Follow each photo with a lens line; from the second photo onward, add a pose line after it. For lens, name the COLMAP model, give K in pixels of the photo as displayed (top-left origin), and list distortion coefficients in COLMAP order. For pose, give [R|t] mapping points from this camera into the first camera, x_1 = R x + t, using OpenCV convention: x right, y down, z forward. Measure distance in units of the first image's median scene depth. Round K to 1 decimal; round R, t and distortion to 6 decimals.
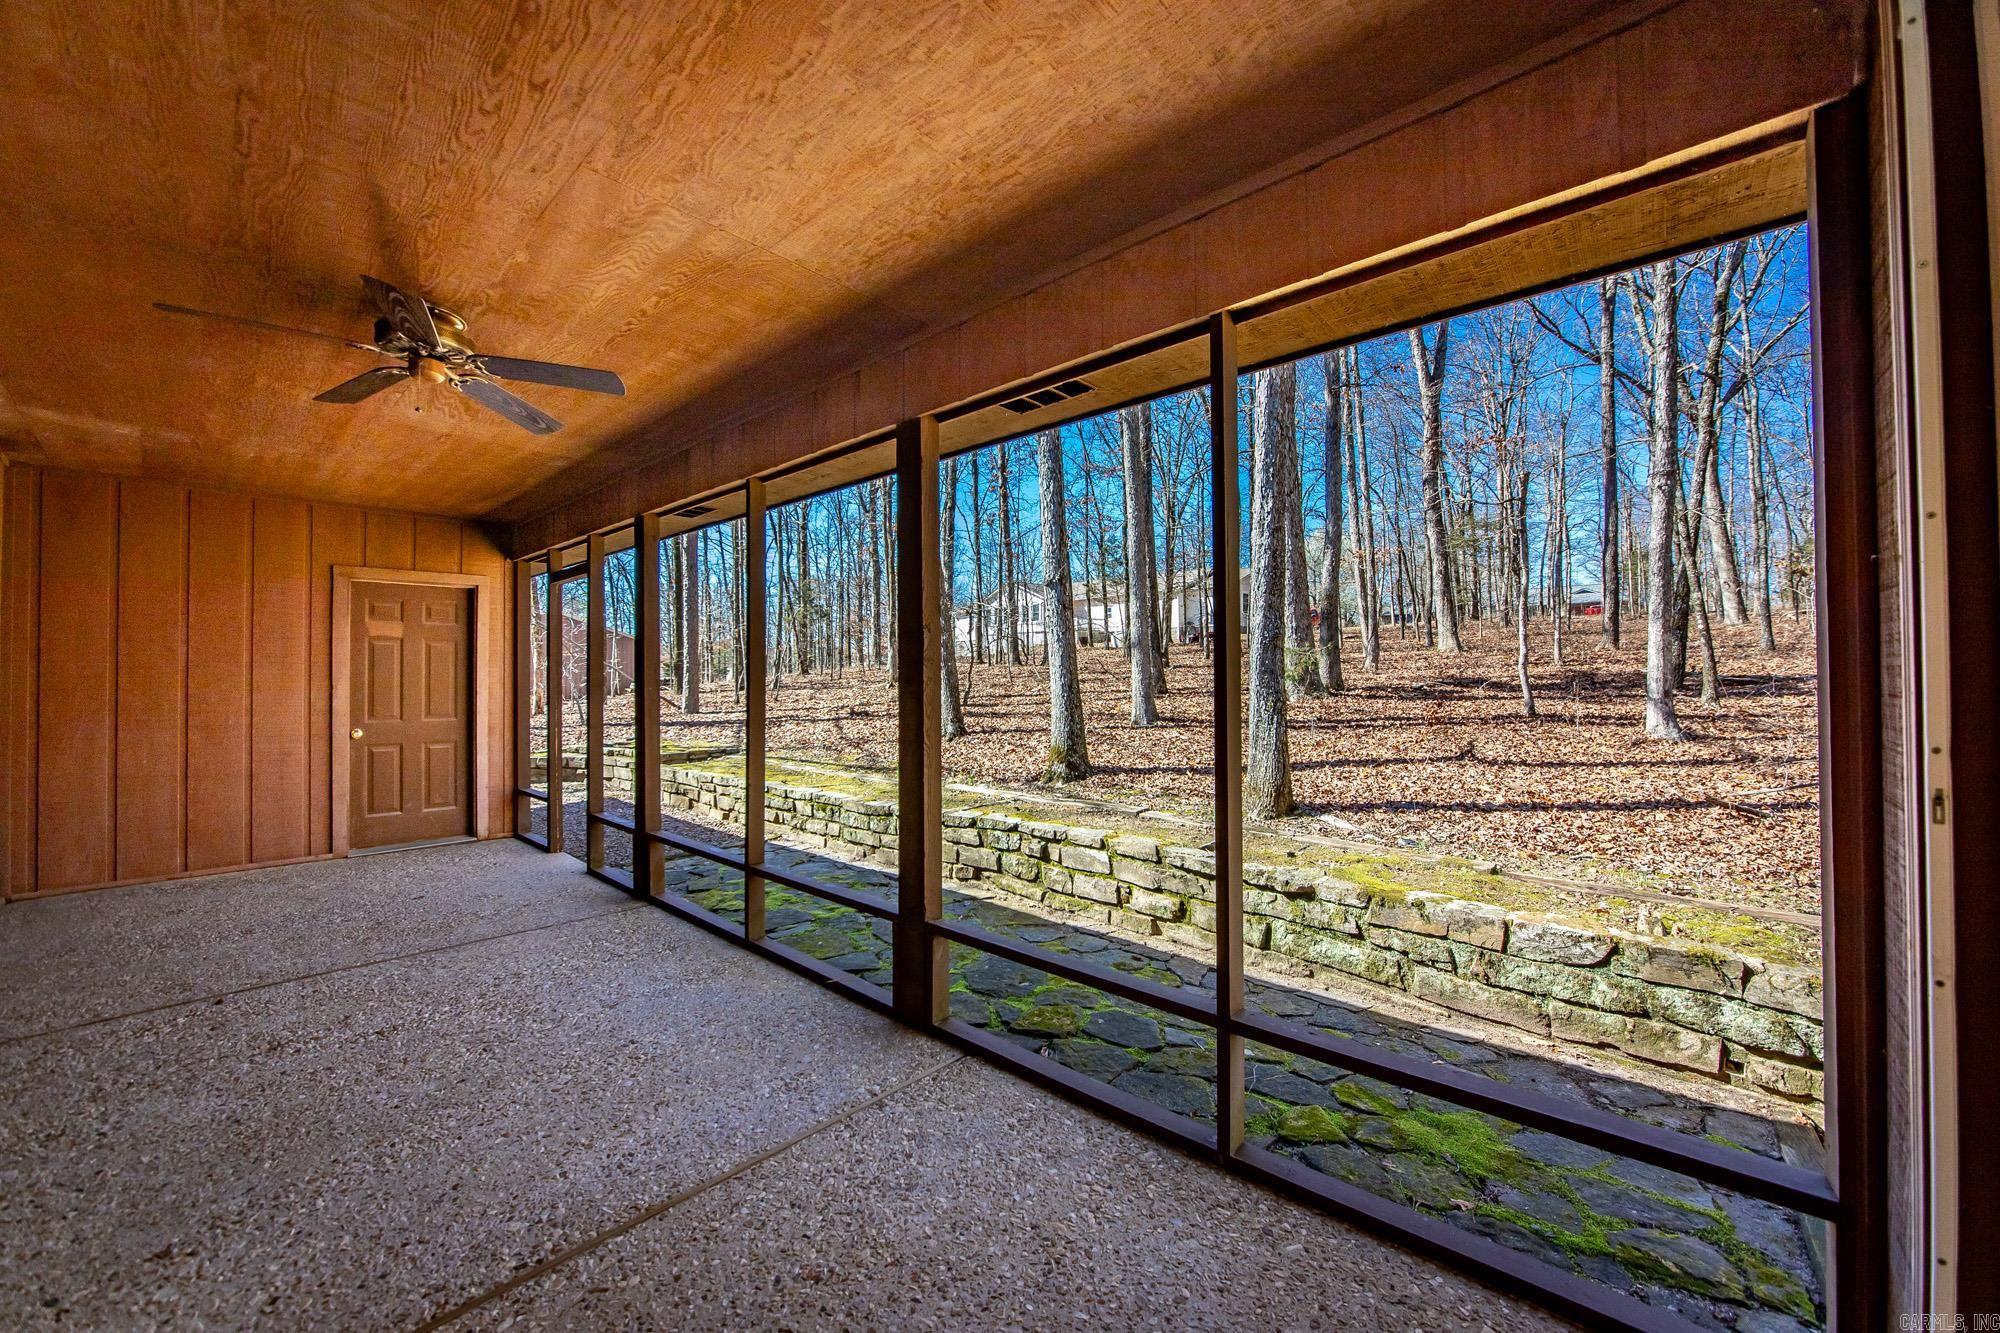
lens RADIAL K [[734.0, 0, 999.1], [0, 734.0, 678.9], [0, 0, 1]] dist [0.000401, 0.000171]
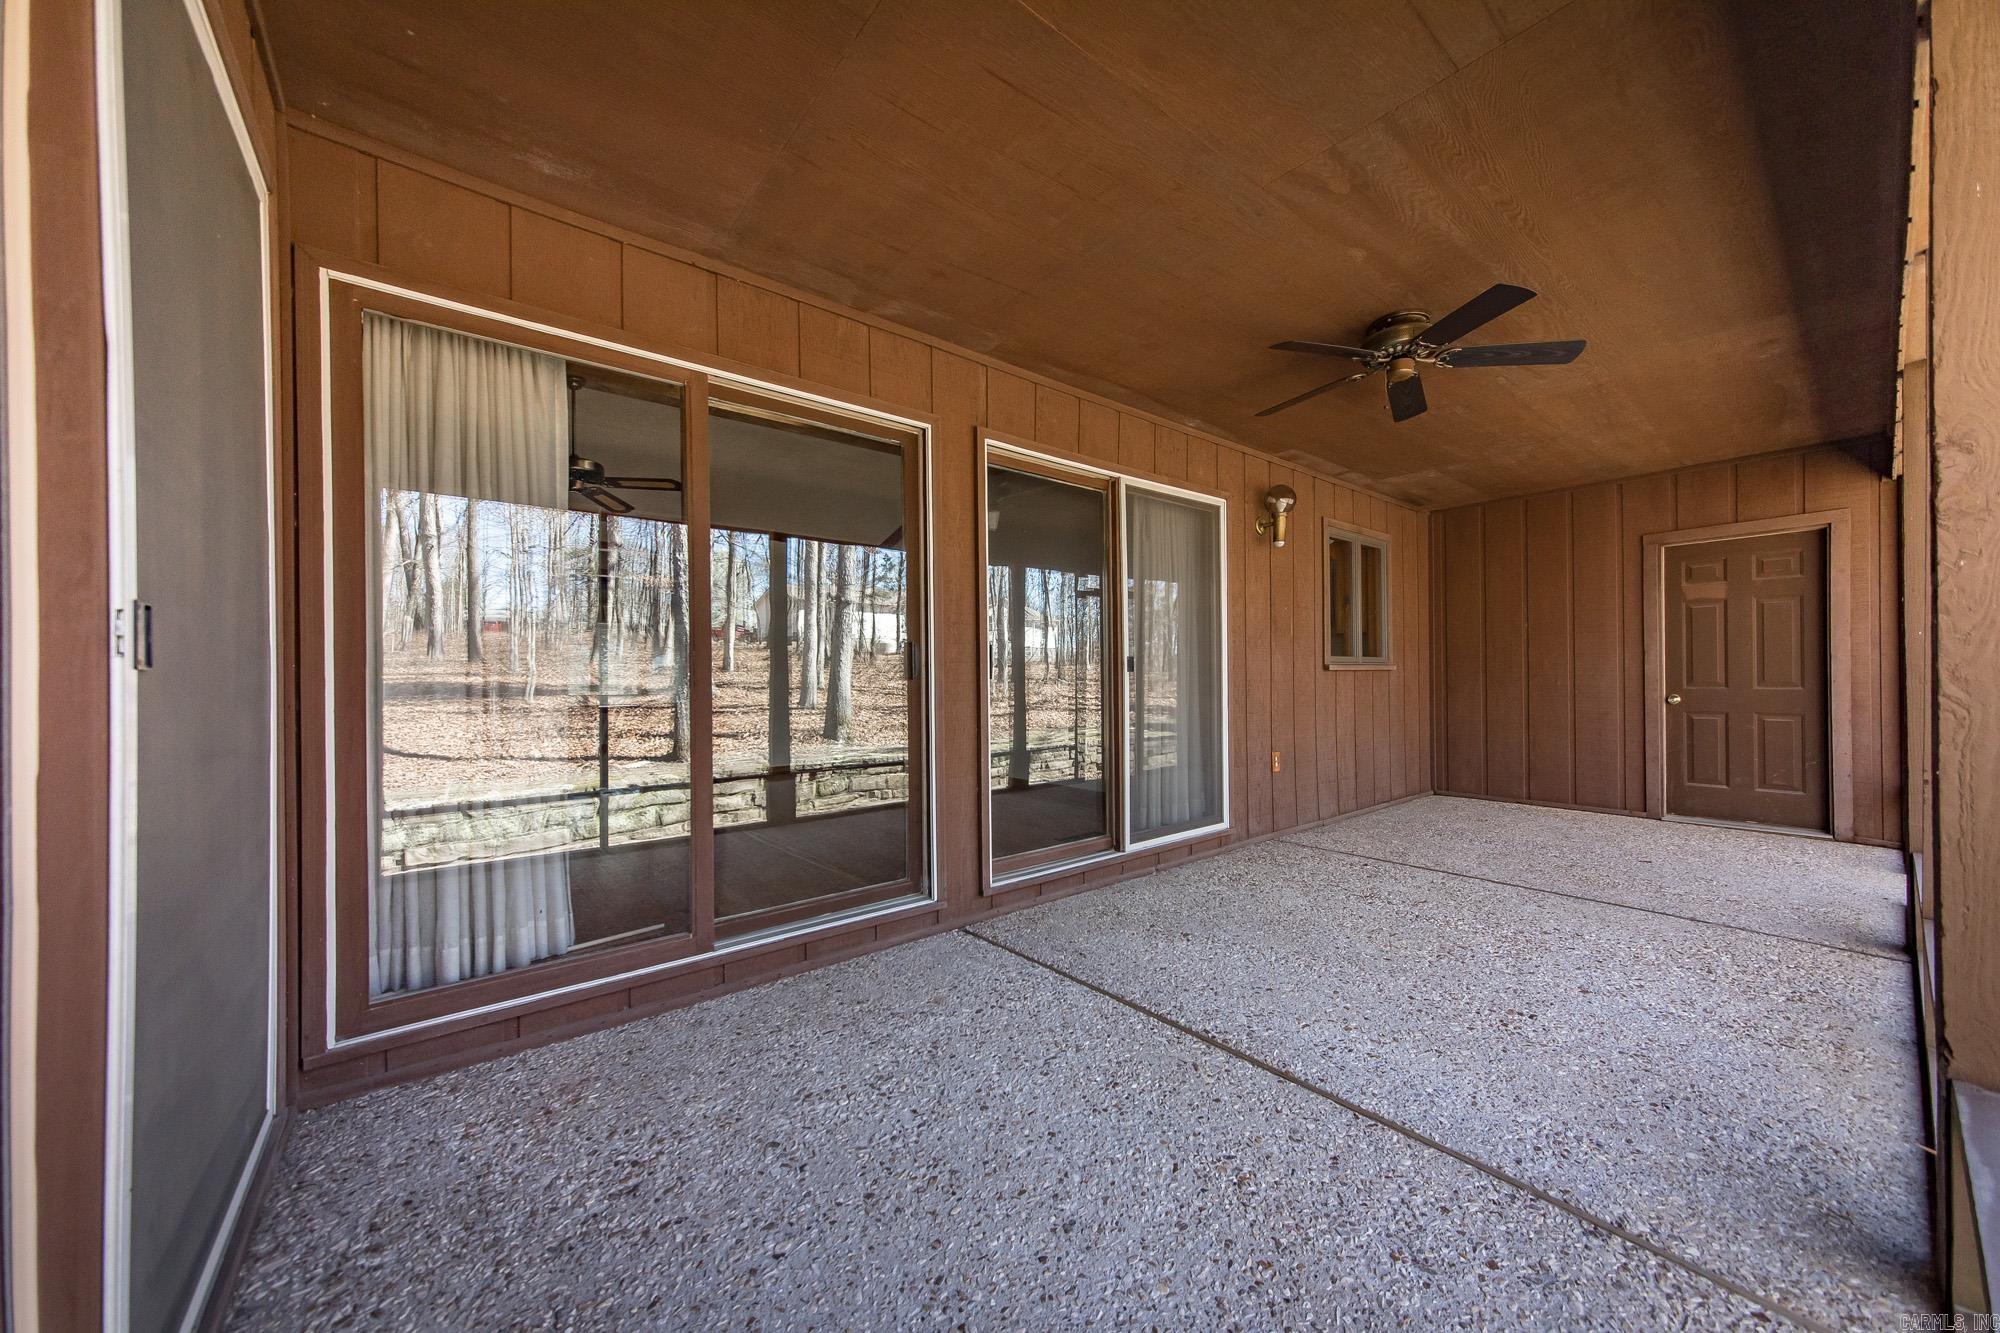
lens RADIAL K [[707.6, 0, 1002.2], [0, 707.6, 695.1], [0, 0, 1]] dist [-0.000294, 0.000065]
pose [[-0.146854, 0.019725, -0.988961, 0.213357], [0.015667, 0.999722, 0.017613, 0.037821], [0.989034, -0.012908, -0.147123, 0.240131]]
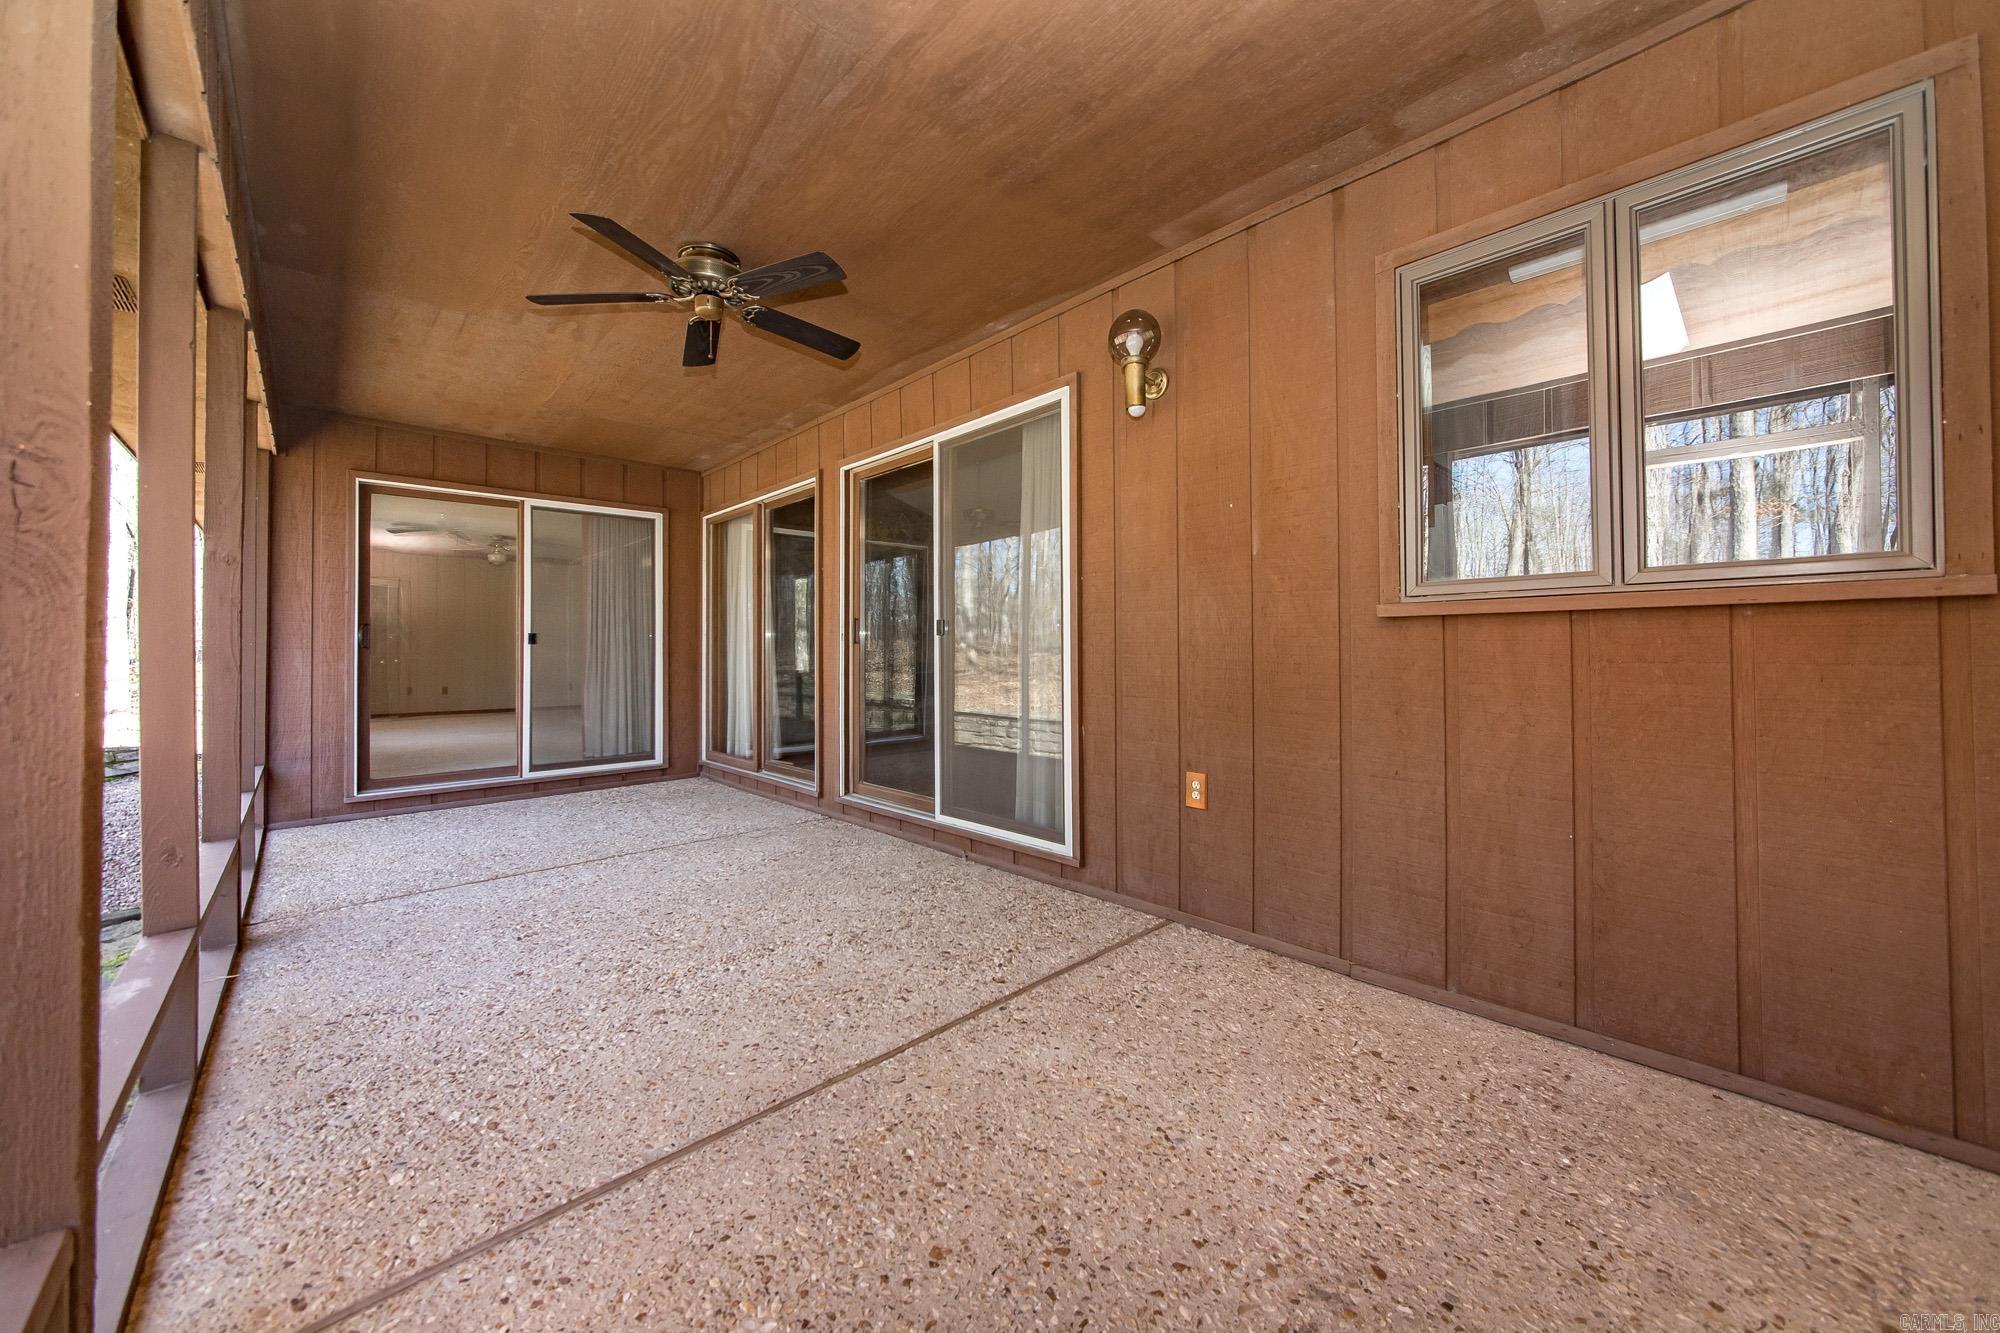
lens RADIAL K [[742.8, 0, 1007.9], [0, 742.8, 654.9], [0, 0, 1]] dist [-0.010774, 0.000178]
pose [[-0.997474, 0.006547, 0.070724, -0.614854], [0.006574, 0.999978, 0.000144, 0.048249], [-0.070721, 0.000609, -0.997496, 0.967617]]
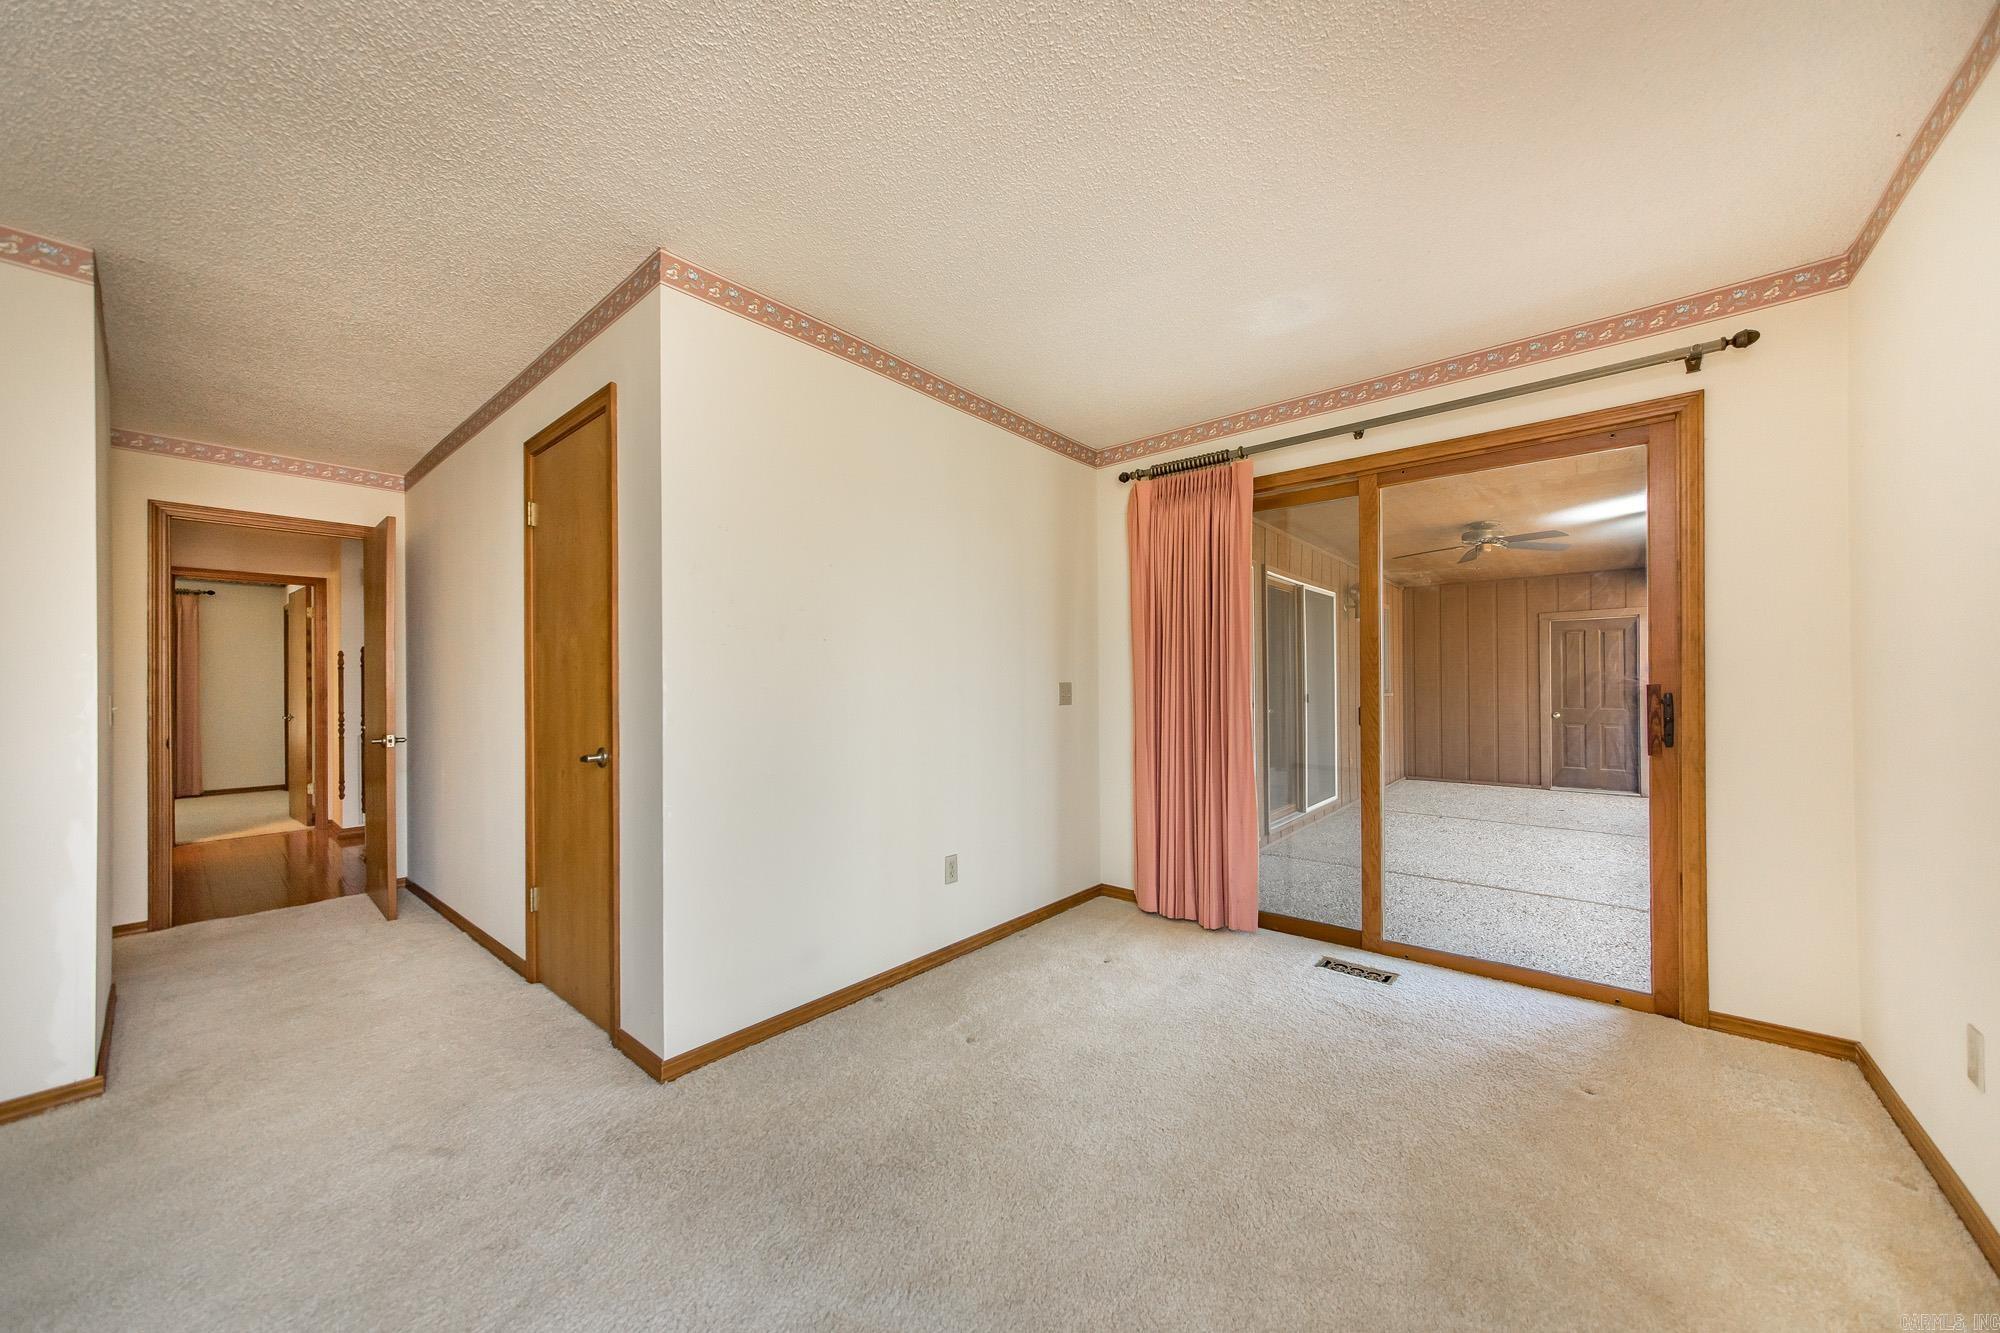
lens RADIAL K [[711.4, 0, 1004.8], [0, 711.4, 689.1], [0, 0, 1]] dist [-0.009921, 0.000083]
pose [[0.039787, 0.000652, -0.999208, 0.632582], [0.011857, 0.999929, 0.001125, 0.000426], [0.999138, -0.011893, 0.039776, -0.271332]]
